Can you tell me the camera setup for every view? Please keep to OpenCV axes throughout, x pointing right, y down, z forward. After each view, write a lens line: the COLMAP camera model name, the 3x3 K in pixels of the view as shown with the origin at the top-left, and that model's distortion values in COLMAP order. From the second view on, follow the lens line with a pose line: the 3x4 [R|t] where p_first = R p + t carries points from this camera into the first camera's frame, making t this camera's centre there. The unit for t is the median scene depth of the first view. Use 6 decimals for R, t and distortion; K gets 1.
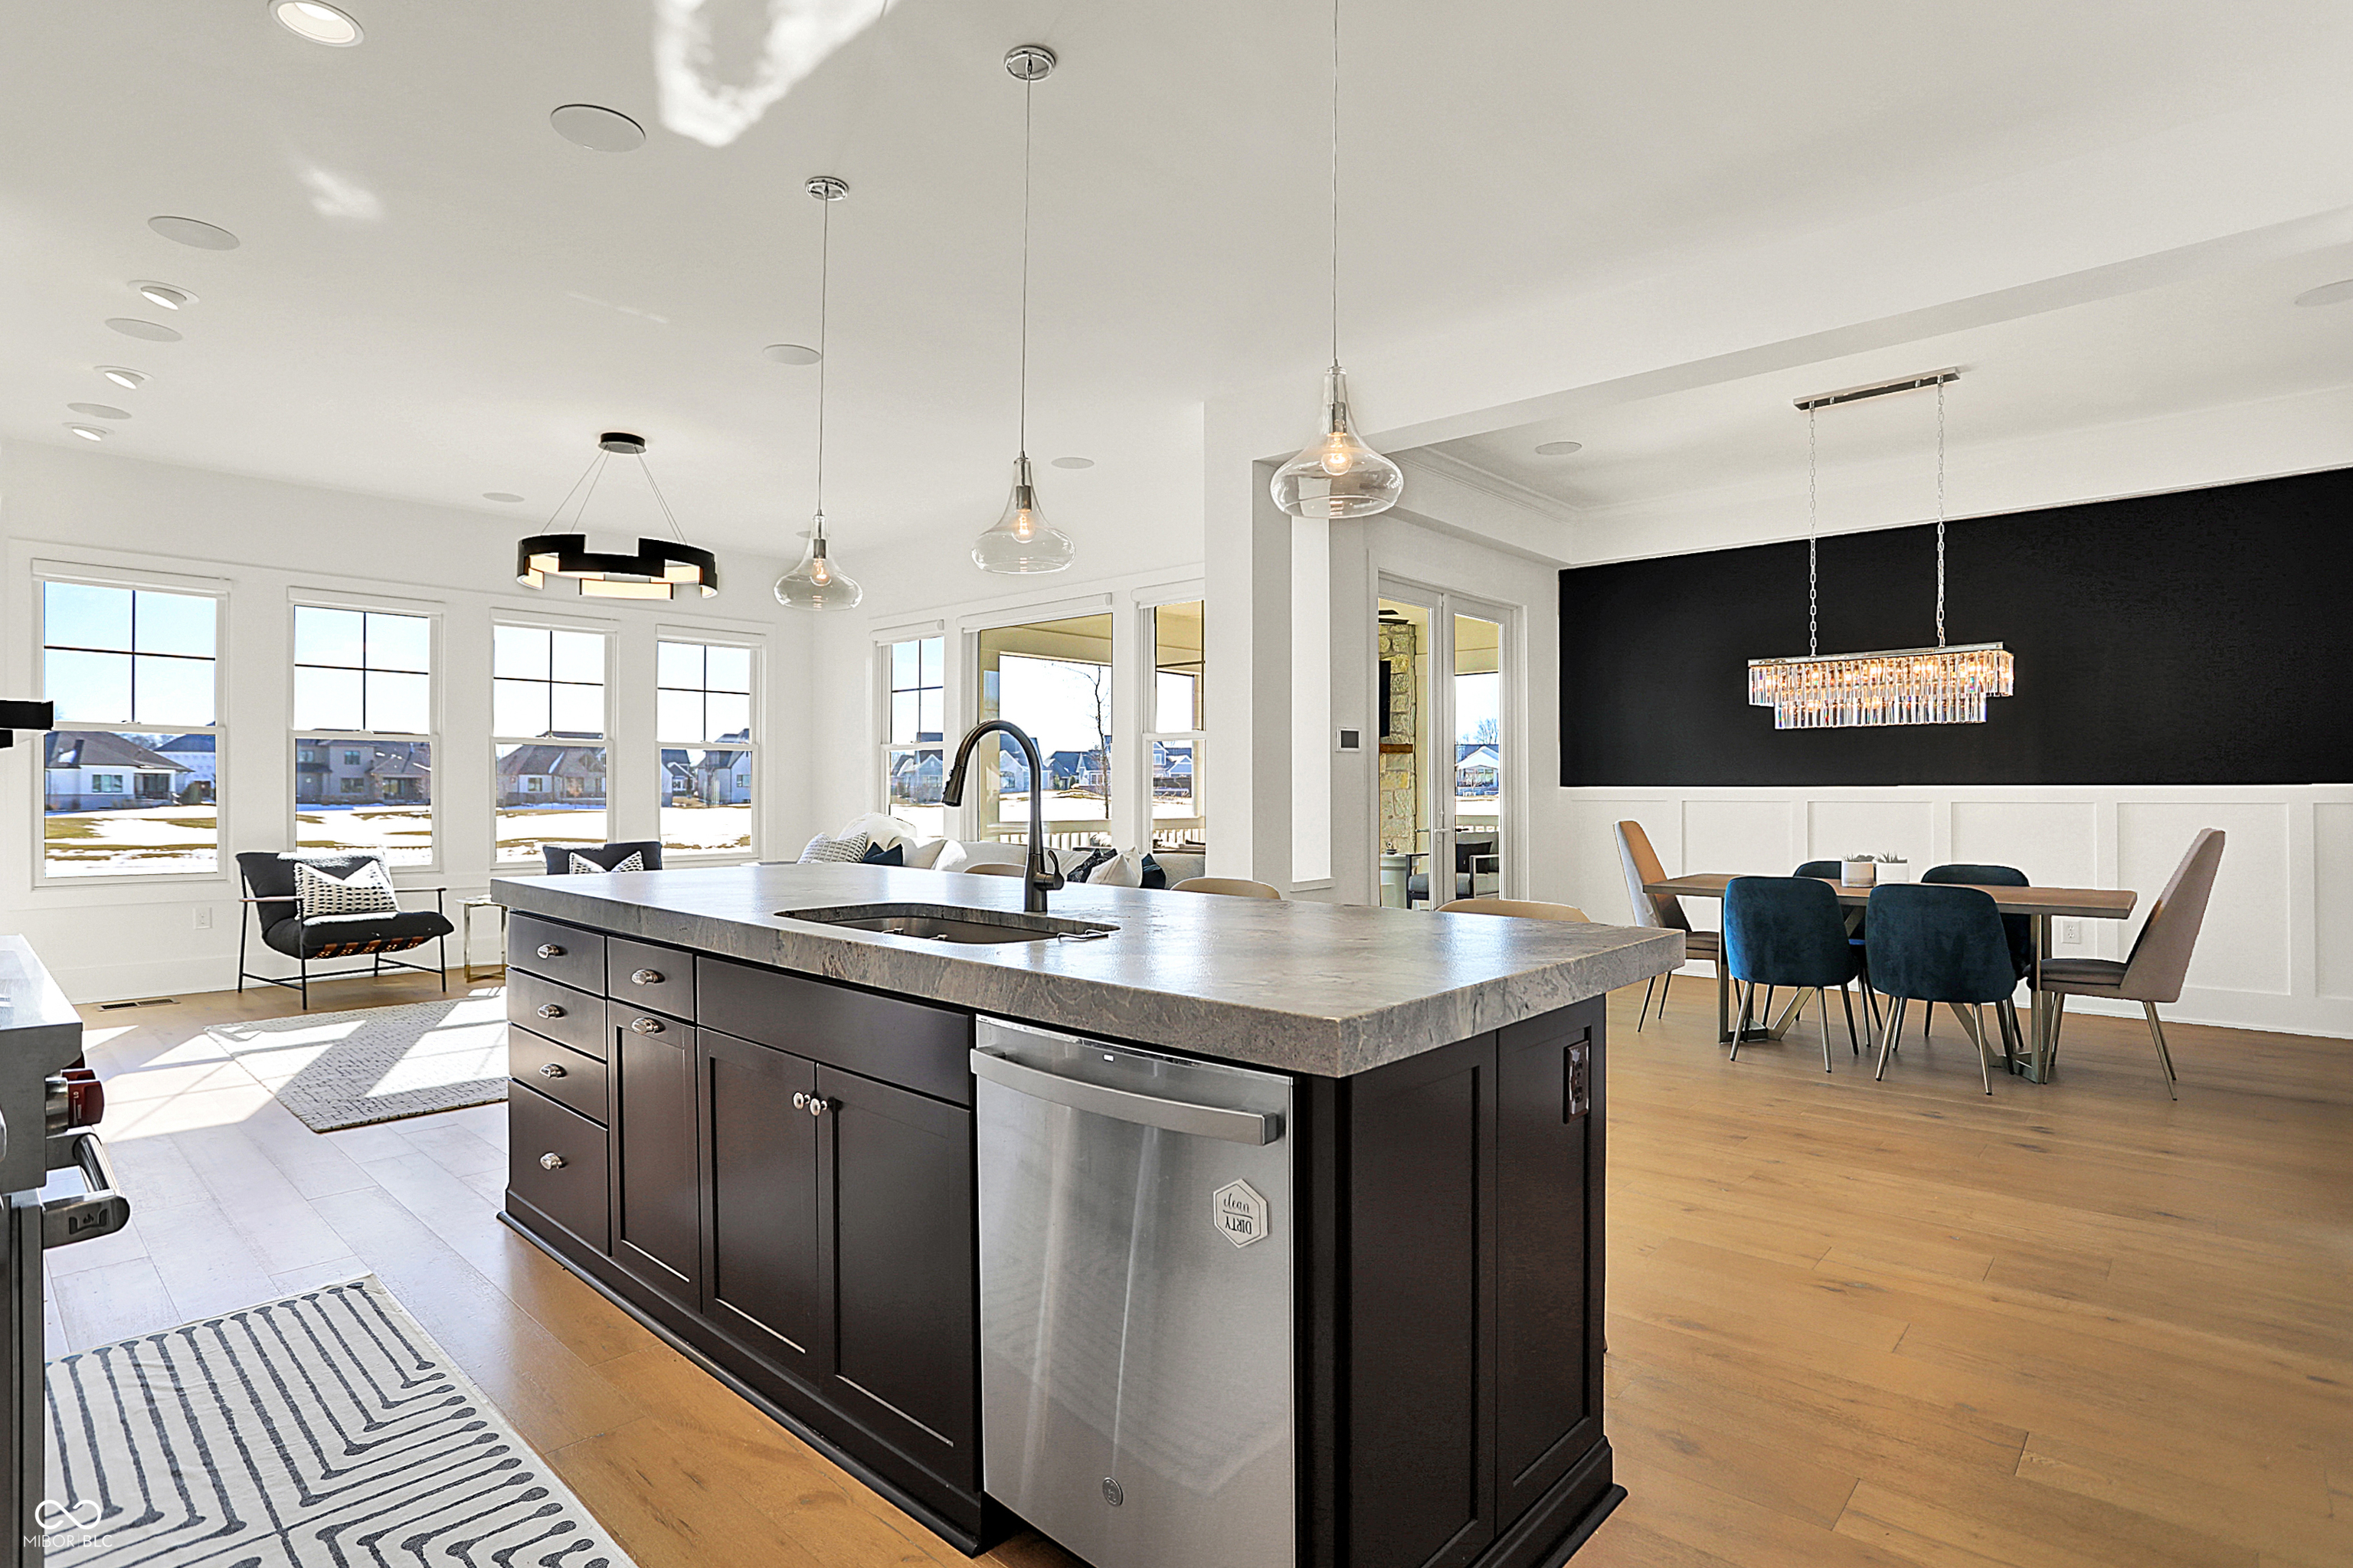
lens RADIAL K [[1196.8, 0, 1179.8], [0, 1196.8, 778.6], [0, 0, 1]] dist [-0.046097, 0.014765]
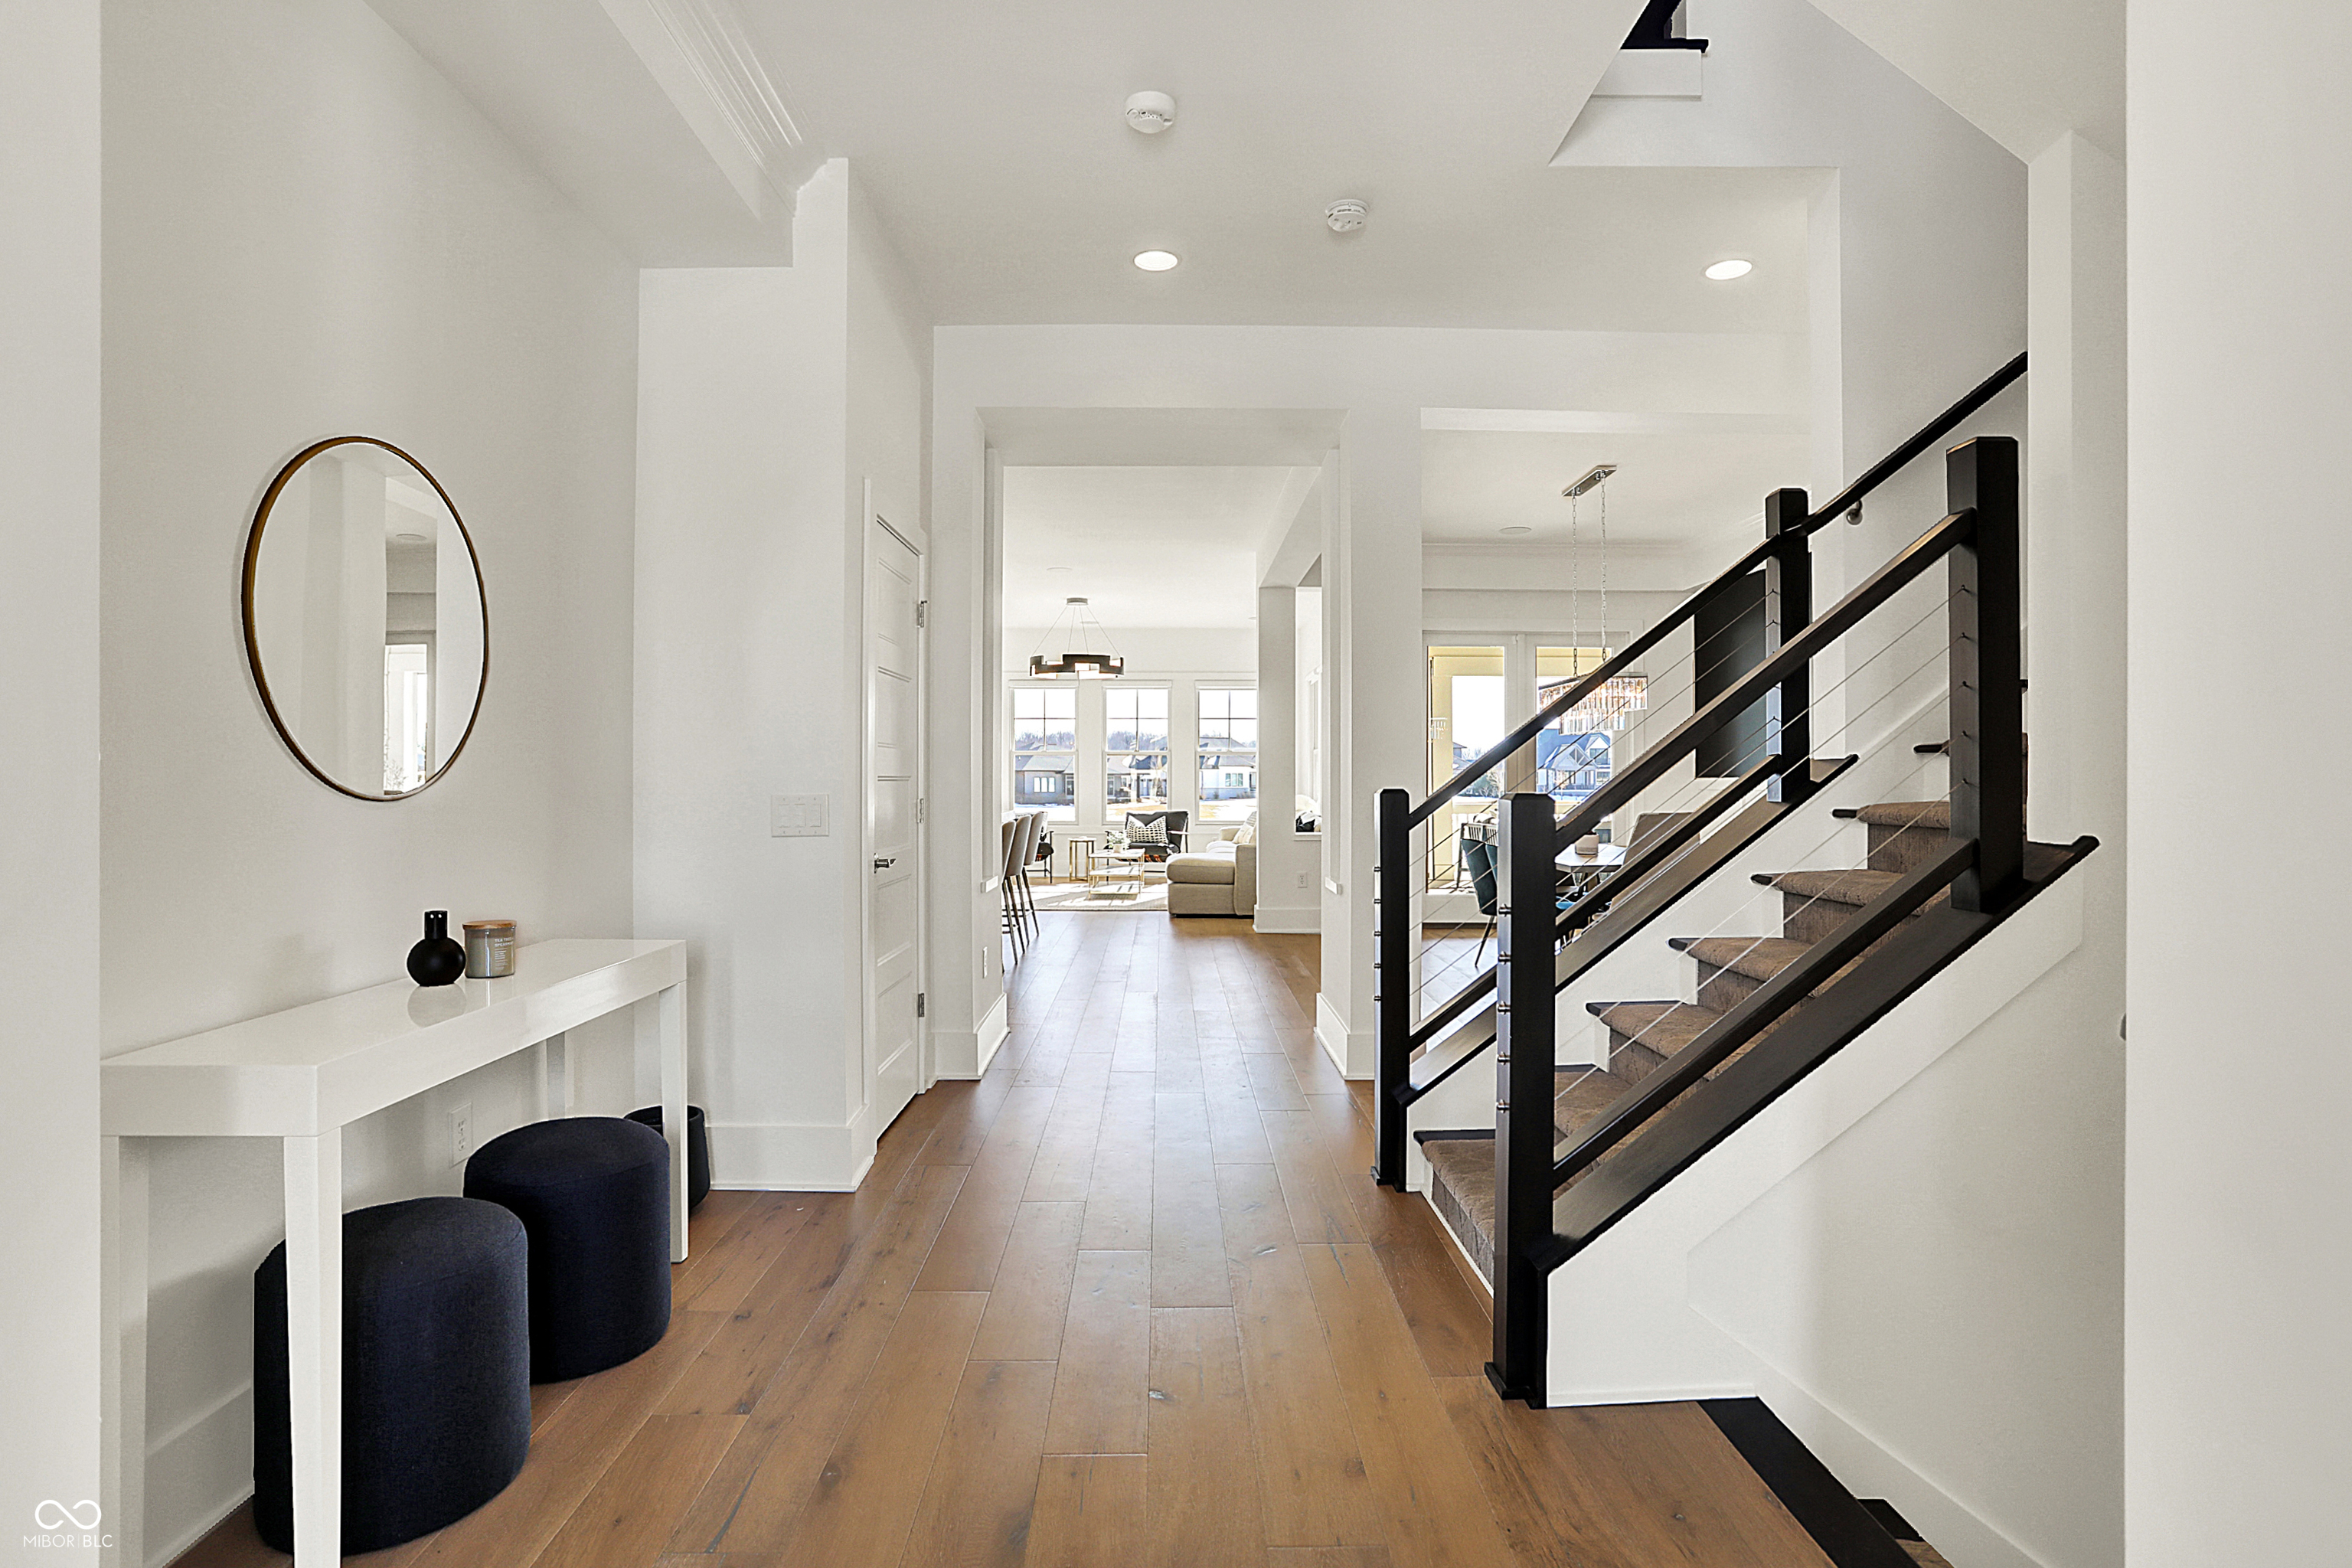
lens RADIAL K [[1196.3, 0, 1183.2], [0, 1196.3, 781.3], [0, 0, 1]] dist [-0.046097, 0.014765]
pose [[0.680464, -0.005122, -0.732764, 0.758575], [0.011145, 0.999932, 0.003360, 0.004120], [0.732697, -0.010453, 0.680475, -0.131217]]
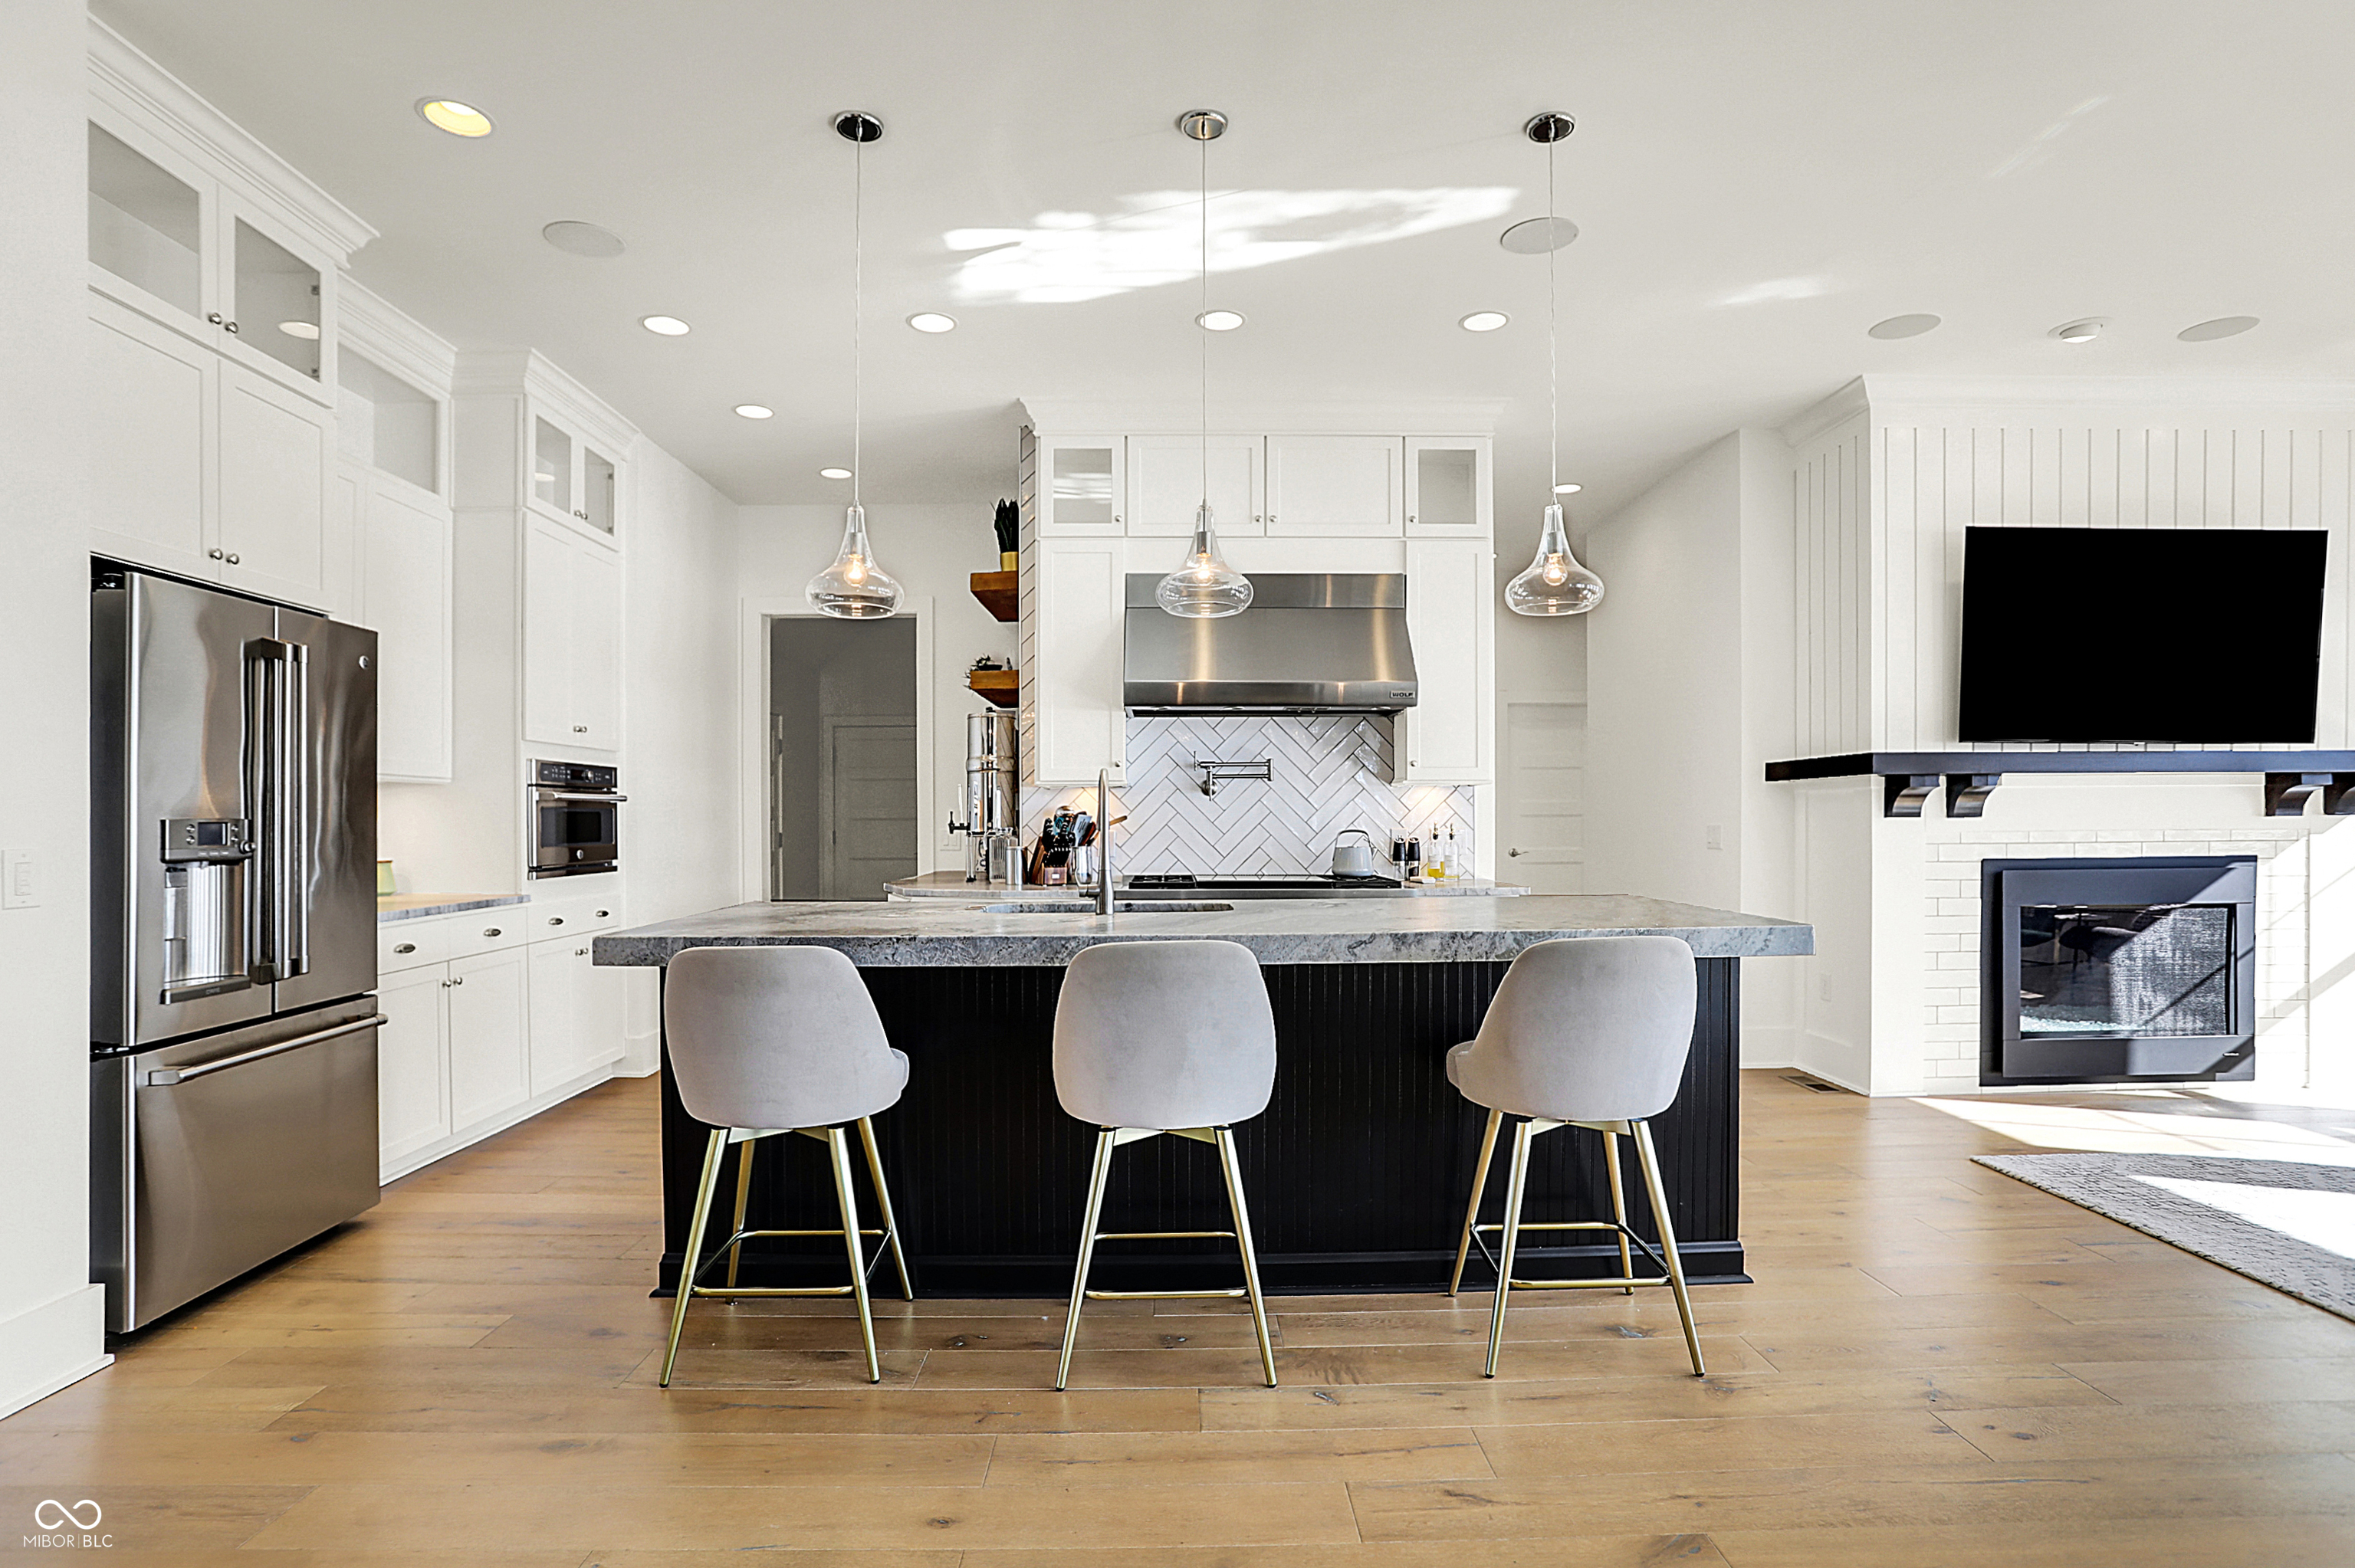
lens RADIAL K [[1197.6, 0, 1167.3], [0, 1197.6, 832.9], [0, 0, 1]] dist [-0.046097, 0.014765]
pose [[-0.739295, 0.004272, -0.673368, 0.204220], [0.008377, 0.999961, -0.002853, 0.008138], [0.673329, -0.007749, -0.739302, 0.603723]]
